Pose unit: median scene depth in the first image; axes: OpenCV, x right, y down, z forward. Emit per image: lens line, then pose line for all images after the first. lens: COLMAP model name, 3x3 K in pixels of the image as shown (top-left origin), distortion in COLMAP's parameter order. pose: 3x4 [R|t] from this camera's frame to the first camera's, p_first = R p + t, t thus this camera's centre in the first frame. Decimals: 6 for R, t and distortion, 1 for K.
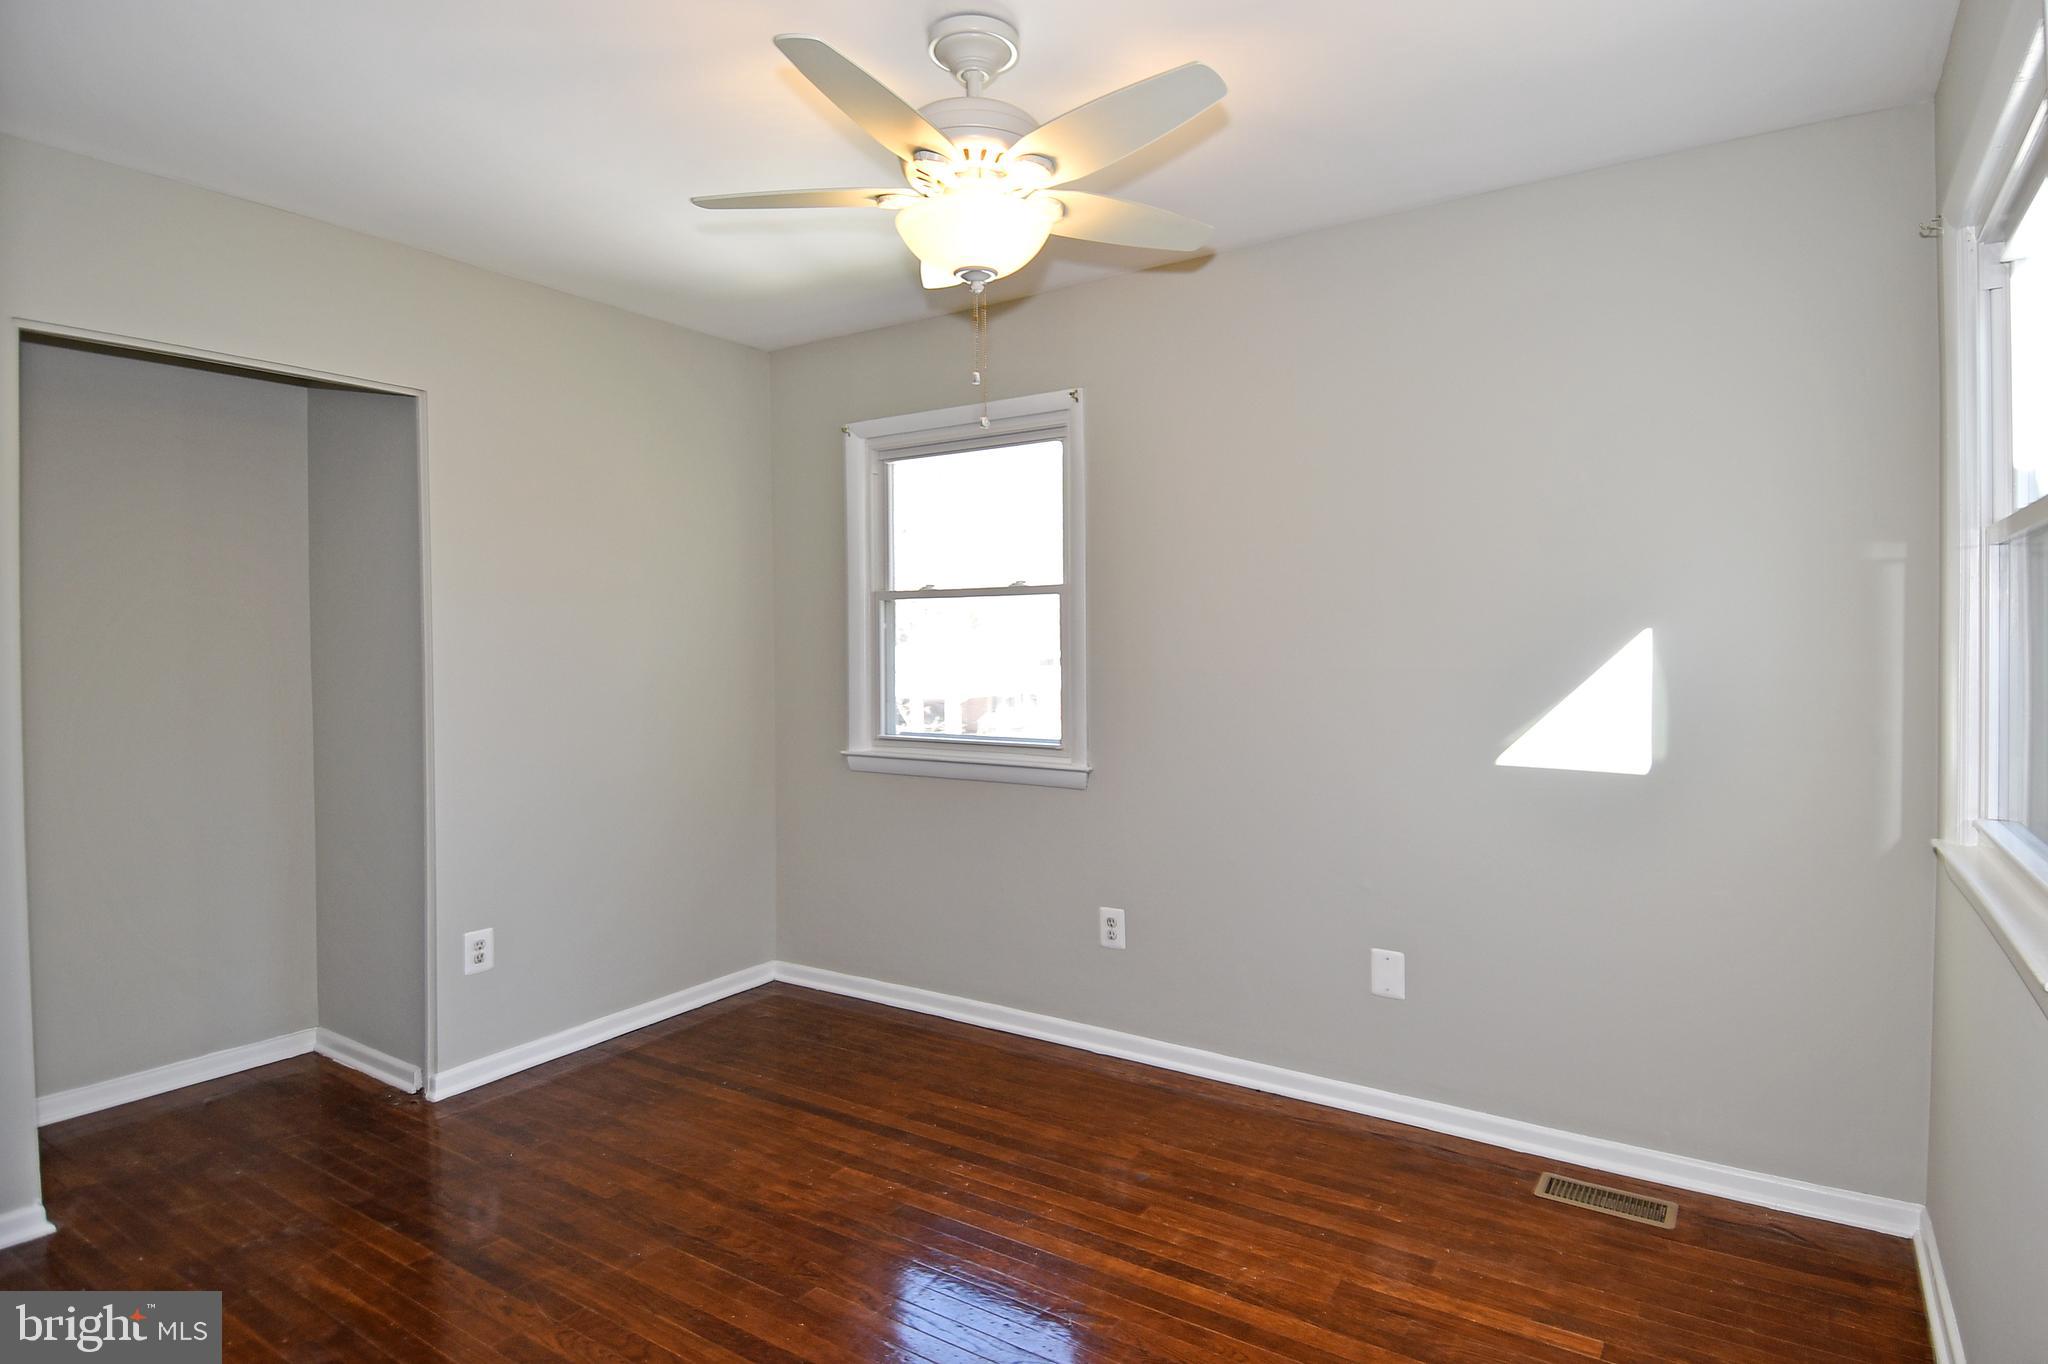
lens RADIAL K [[1089.9, 0, 1045.7], [0, 1089.9, 652.7], [0, 0, 1]] dist [0.051808, -0.055446]
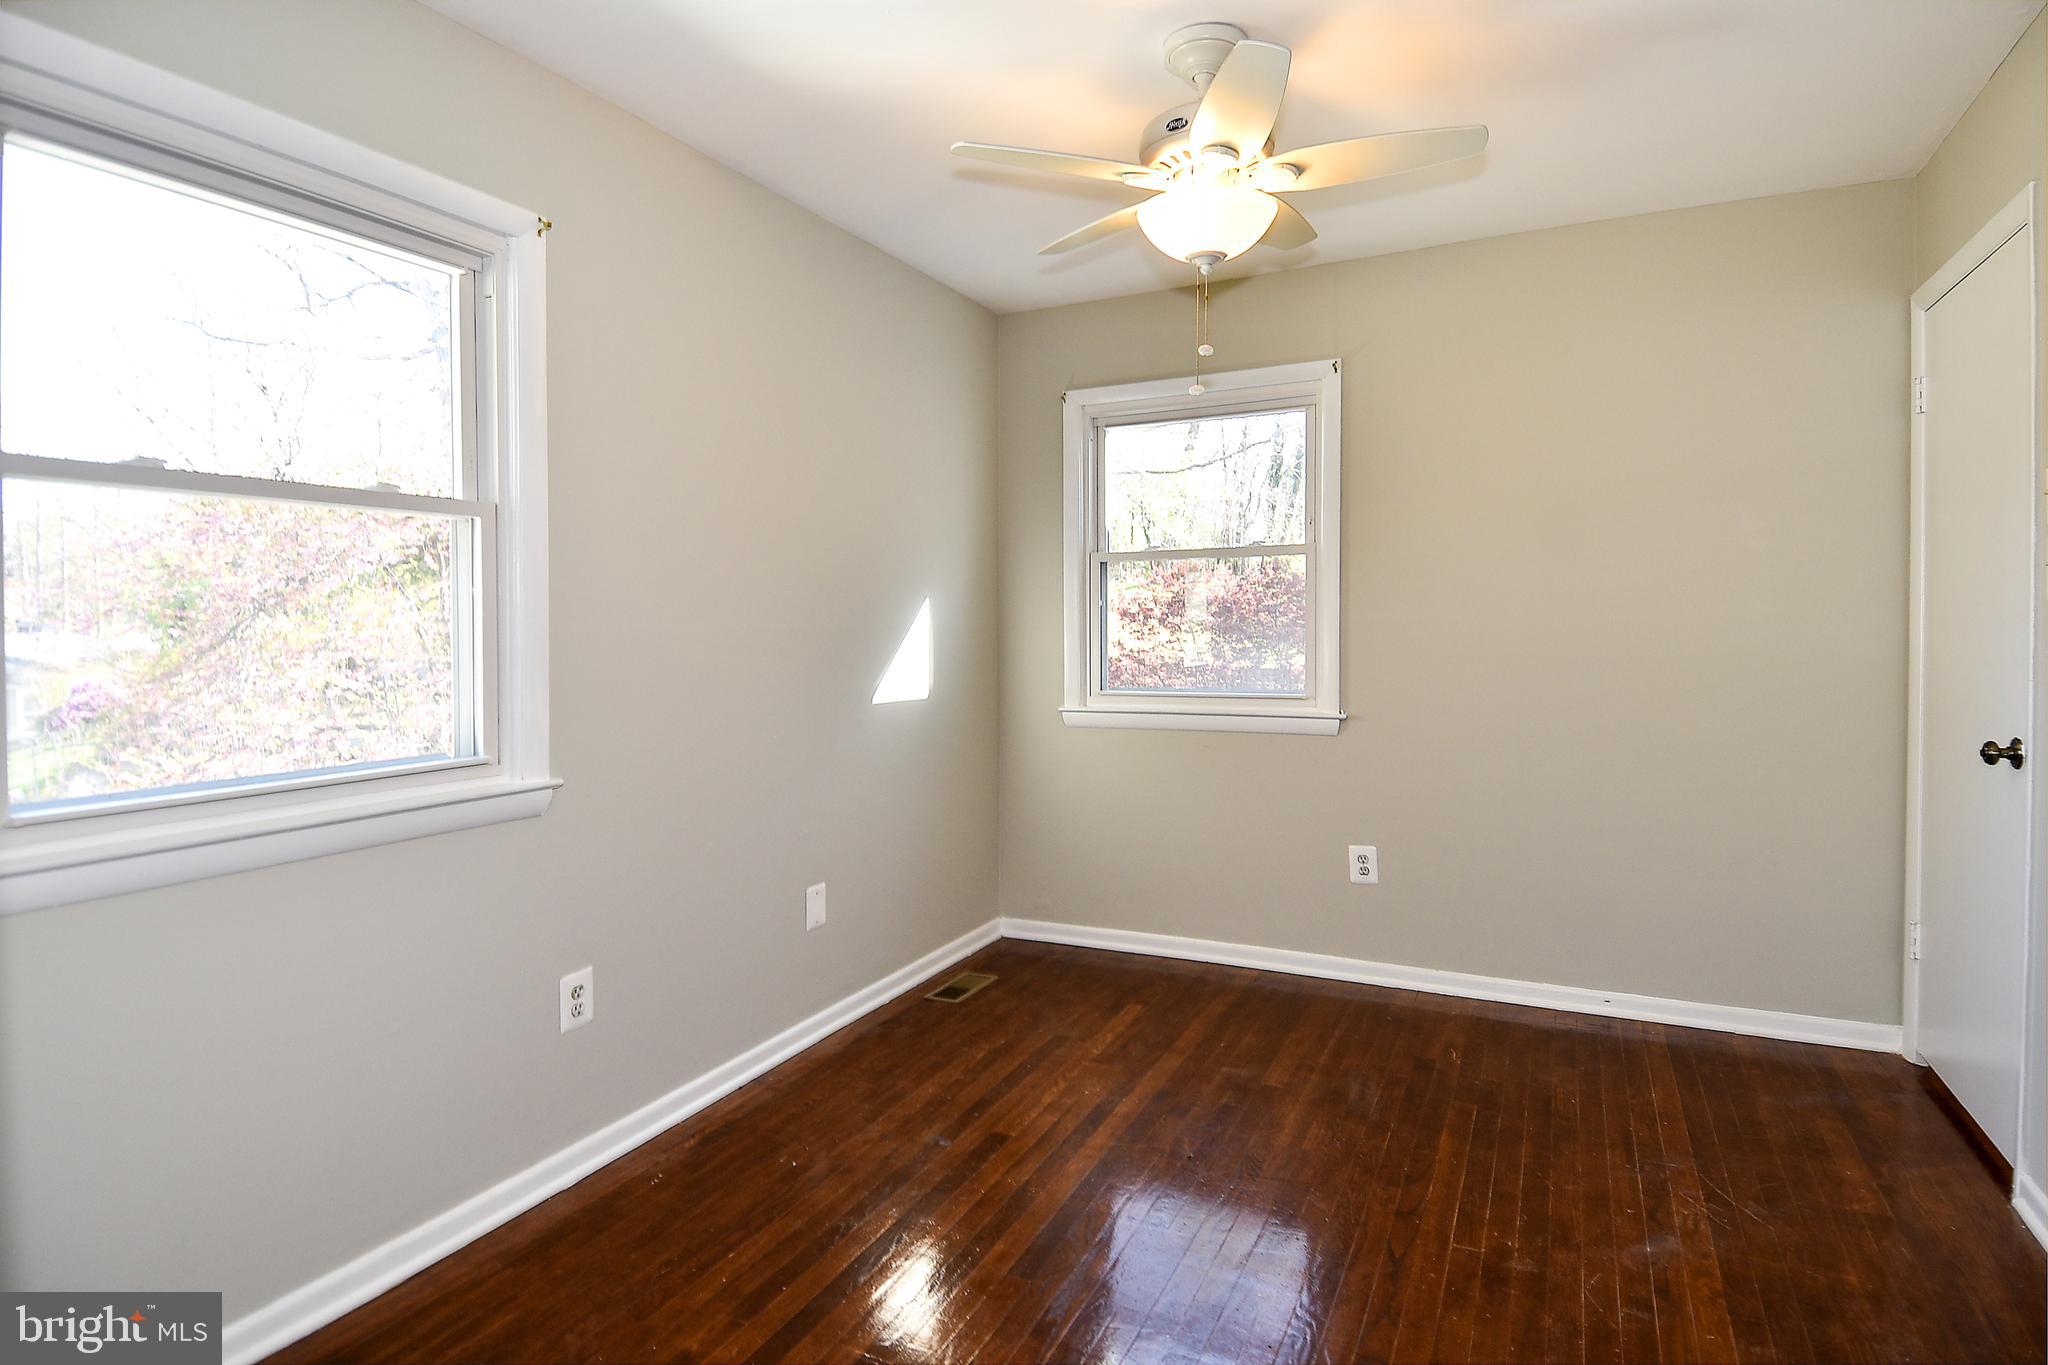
lens RADIAL K [[1089.9, 0, 1045.7], [0, 1089.9, 653.2], [0, 0, 1]] dist [0.051808, -0.055446]
pose [[-0.153795, -0.011369, 0.988037, -0.970573], [0.019650, 0.999701, 0.014562, 0.032801], [-0.987907, 0.021655, -0.153526, 1.133292]]
